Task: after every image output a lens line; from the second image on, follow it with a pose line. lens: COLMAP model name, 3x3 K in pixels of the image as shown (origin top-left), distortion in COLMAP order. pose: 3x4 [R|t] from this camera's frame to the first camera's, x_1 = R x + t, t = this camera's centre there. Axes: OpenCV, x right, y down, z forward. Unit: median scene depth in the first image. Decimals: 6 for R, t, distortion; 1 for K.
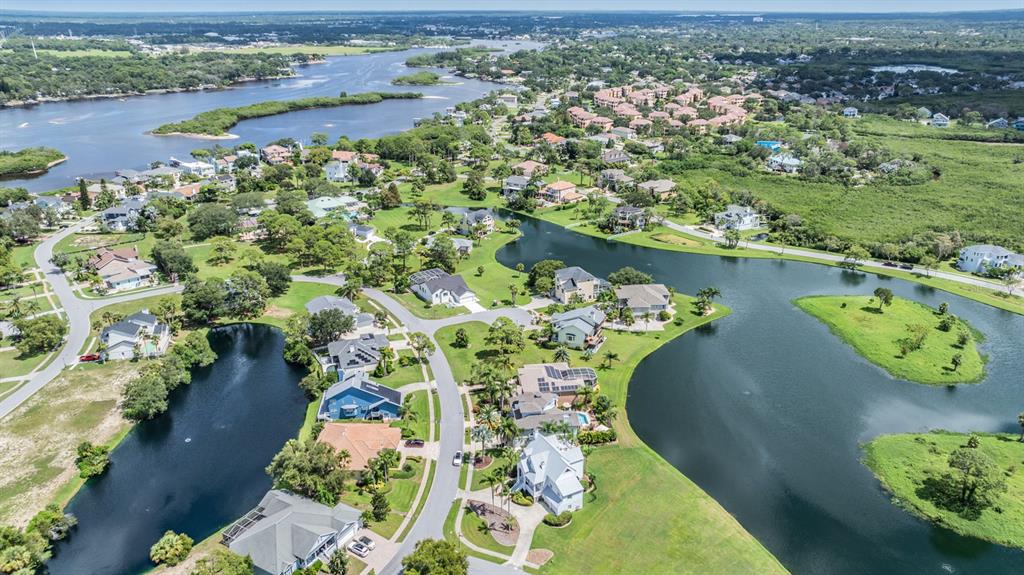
lens RADIAL K [[716.9, 0, 512.0], [0, 716.9, 287.5], [0, 0, 1]] dist [-0.022364, -0.002305]
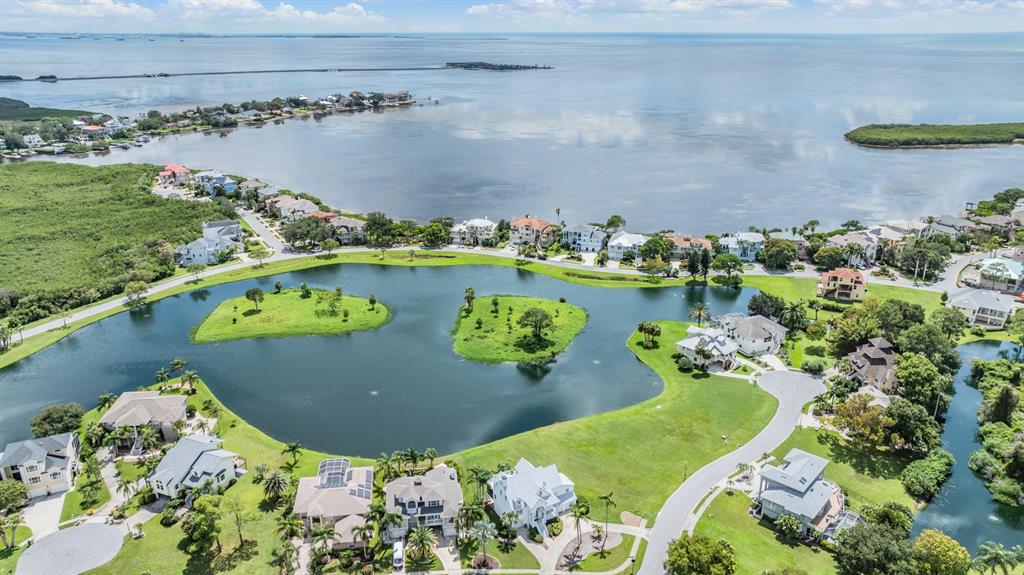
lens RADIAL K [[720.4, 0, 514.4], [0, 720.4, 287.3], [0, 0, 1]] dist [-0.037254, 0.038975]
pose [[-0.032651, -0.334005, 0.942006, -0.385822], [0.362495, 0.874376, 0.322590, -0.157880], [-0.931414, 0.352005, 0.092526, 0.409601]]
